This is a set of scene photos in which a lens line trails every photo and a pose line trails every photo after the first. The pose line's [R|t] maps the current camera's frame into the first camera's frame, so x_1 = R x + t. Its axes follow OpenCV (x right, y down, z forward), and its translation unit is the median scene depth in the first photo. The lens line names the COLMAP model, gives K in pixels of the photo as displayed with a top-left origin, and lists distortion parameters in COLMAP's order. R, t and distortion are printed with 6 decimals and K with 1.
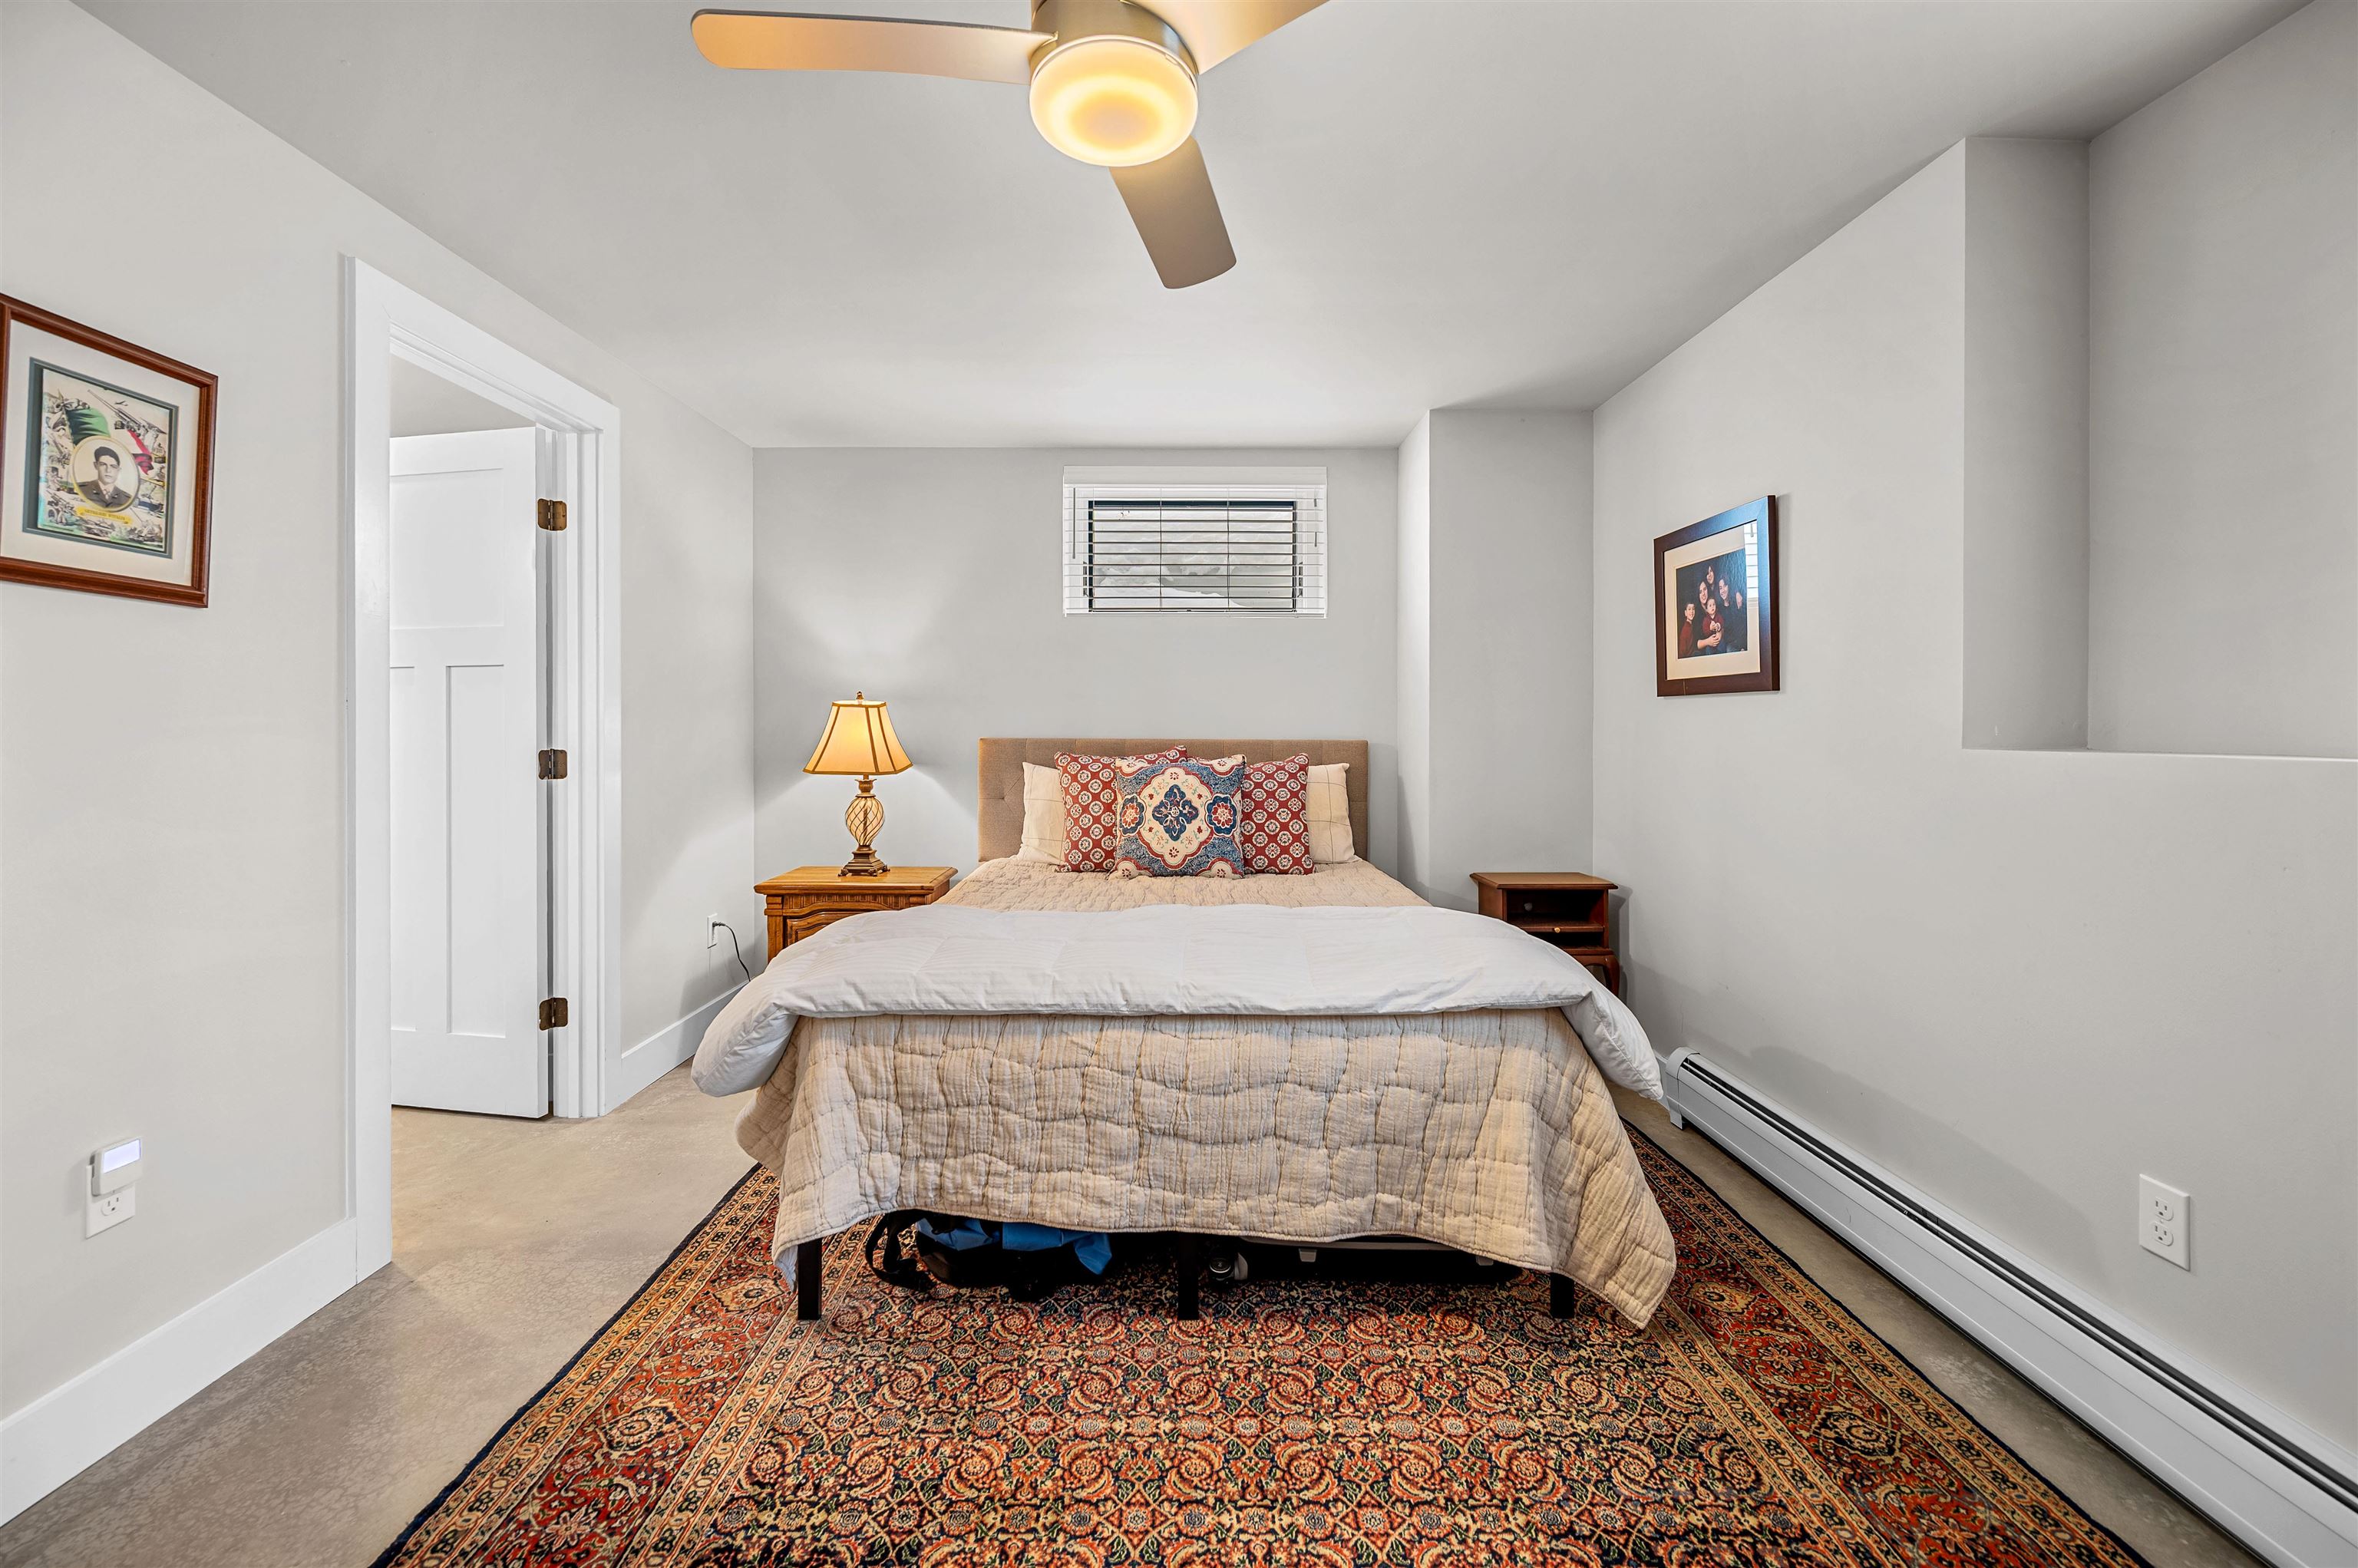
lens RADIAL K [[944.2, 0, 1179.0], [0, 944.2, 784.0], [0, 0, 1]] dist [0.000976, -0.000090]
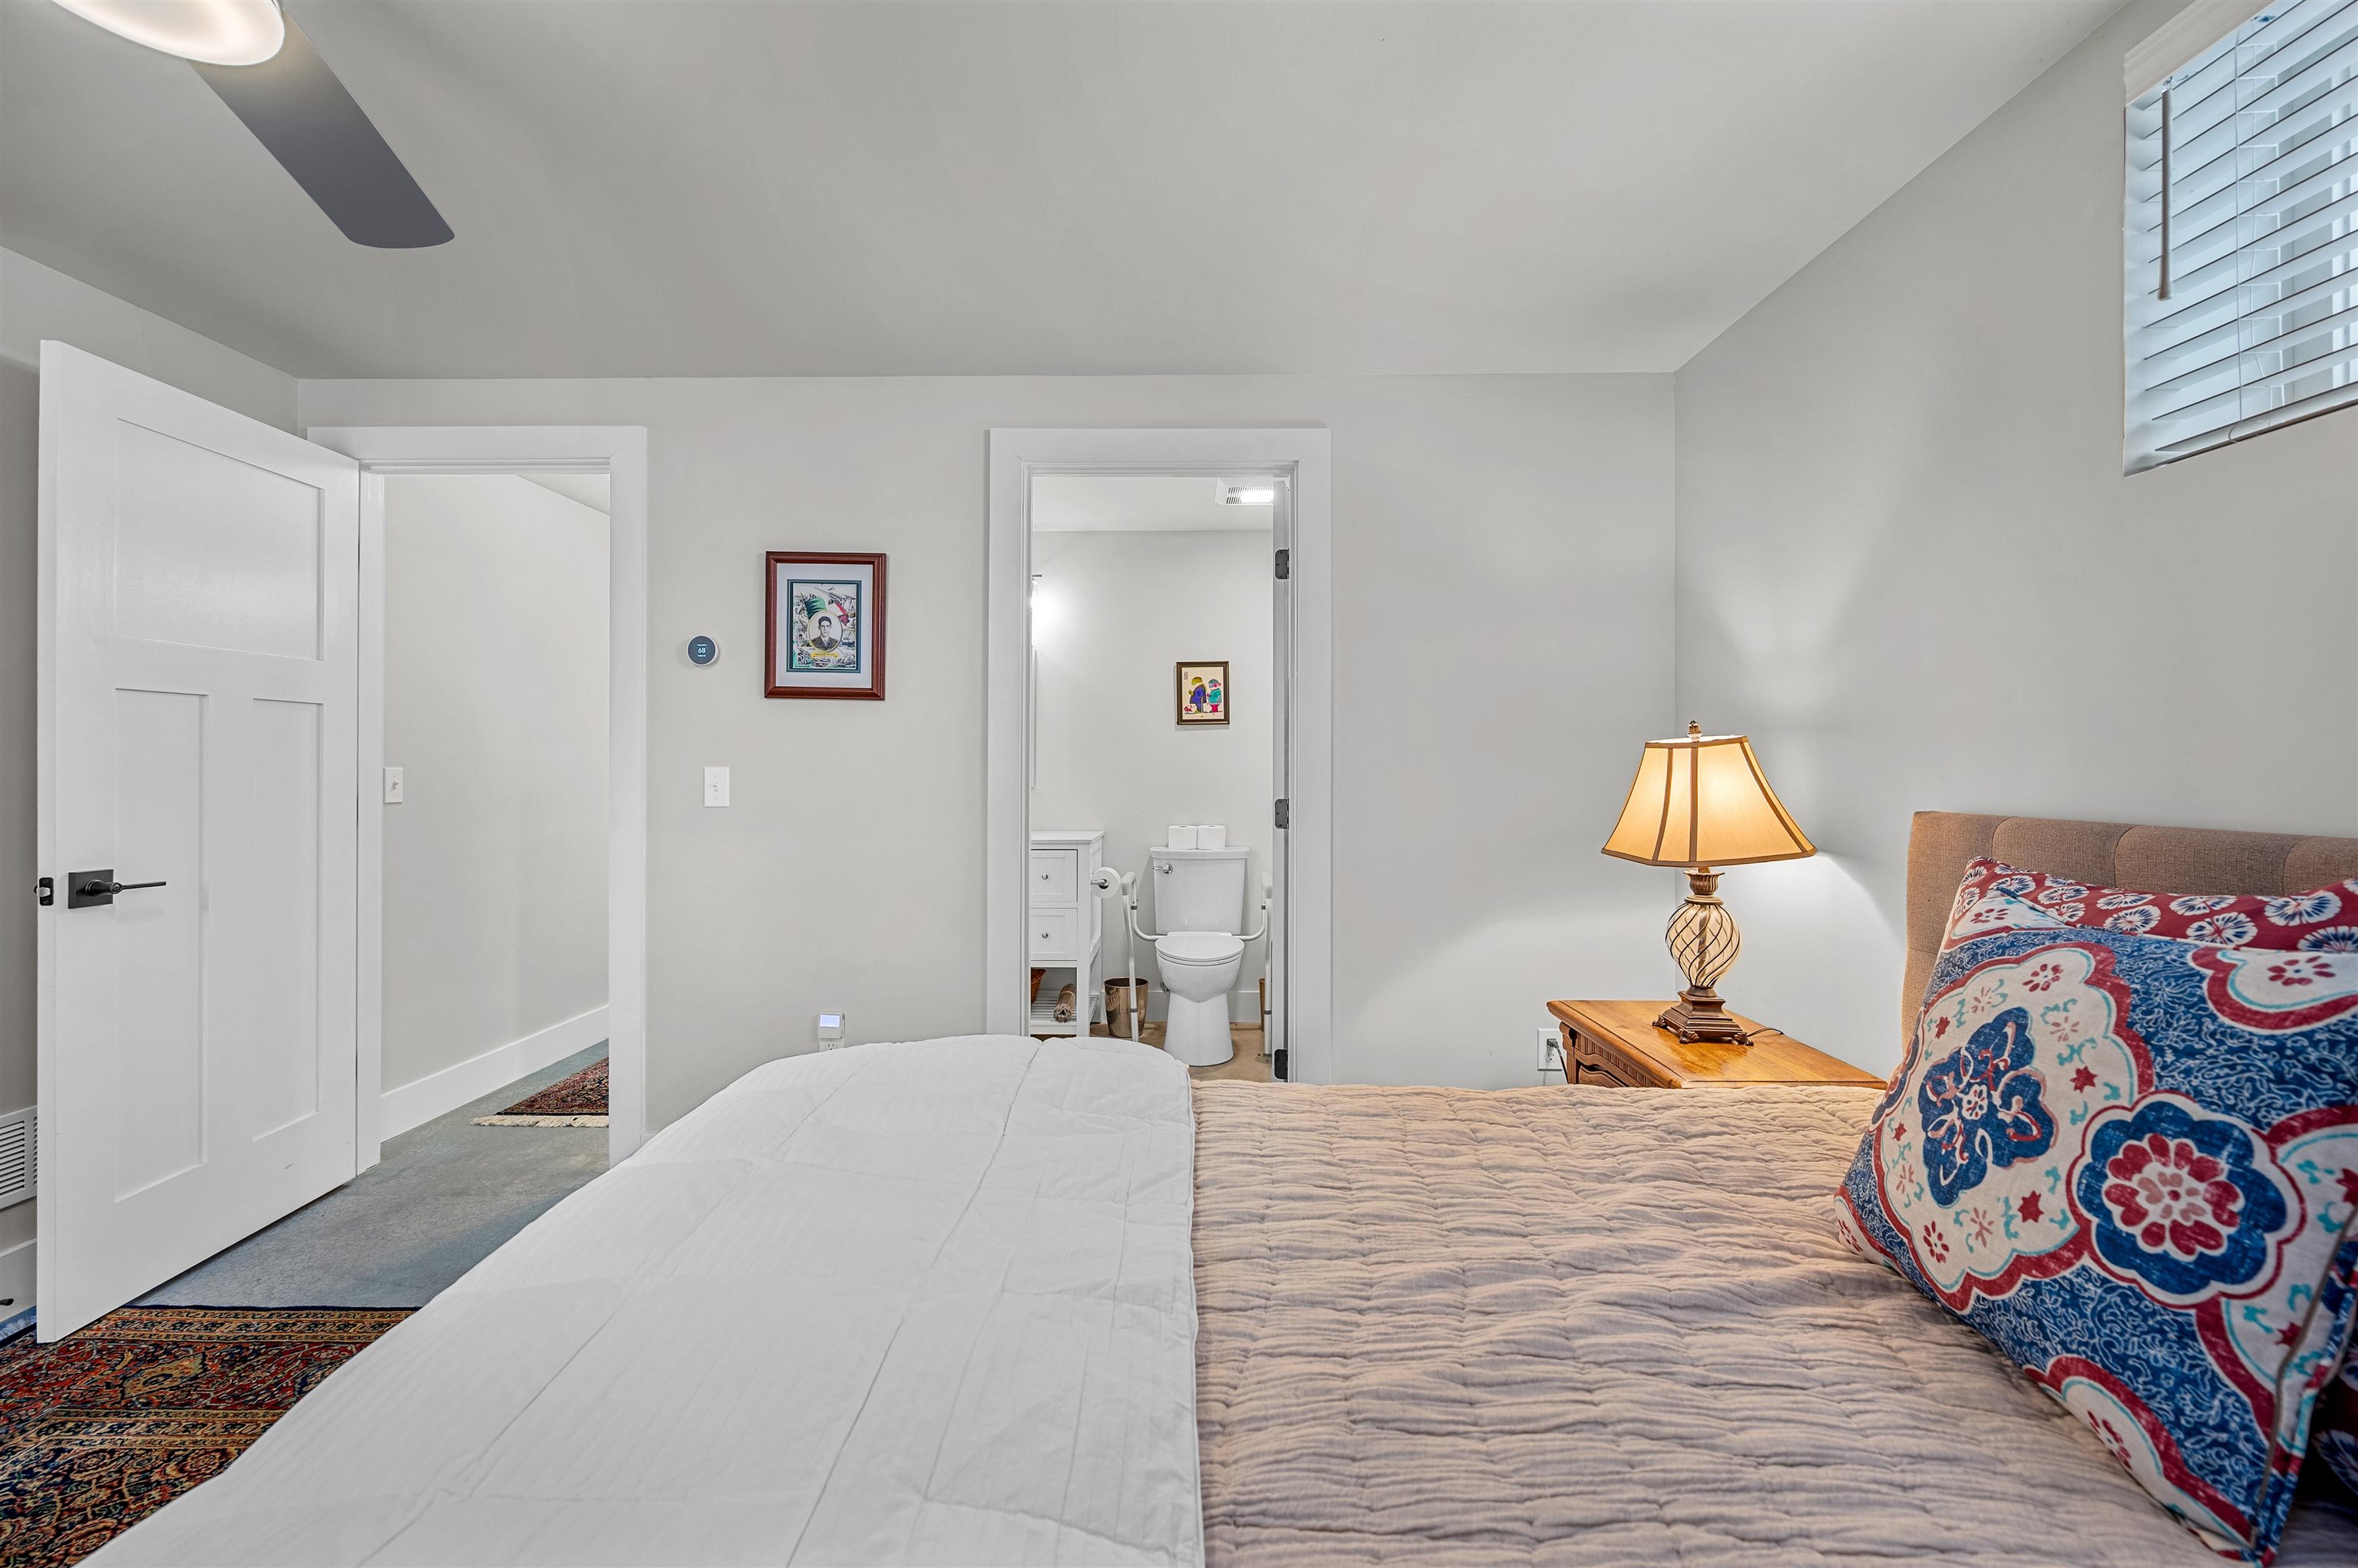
lens RADIAL K [[944.2, 0, 1179.0], [0, 944.2, 784.0], [0, 0, 1]] dist [0.000976, -0.000090]
pose [[-0.021192, 0.017366, -0.999625, 0.564456], [-0.065079, 0.997705, 0.018713, -0.110212], [0.997655, 0.065451, -0.020013, 1.570798]]
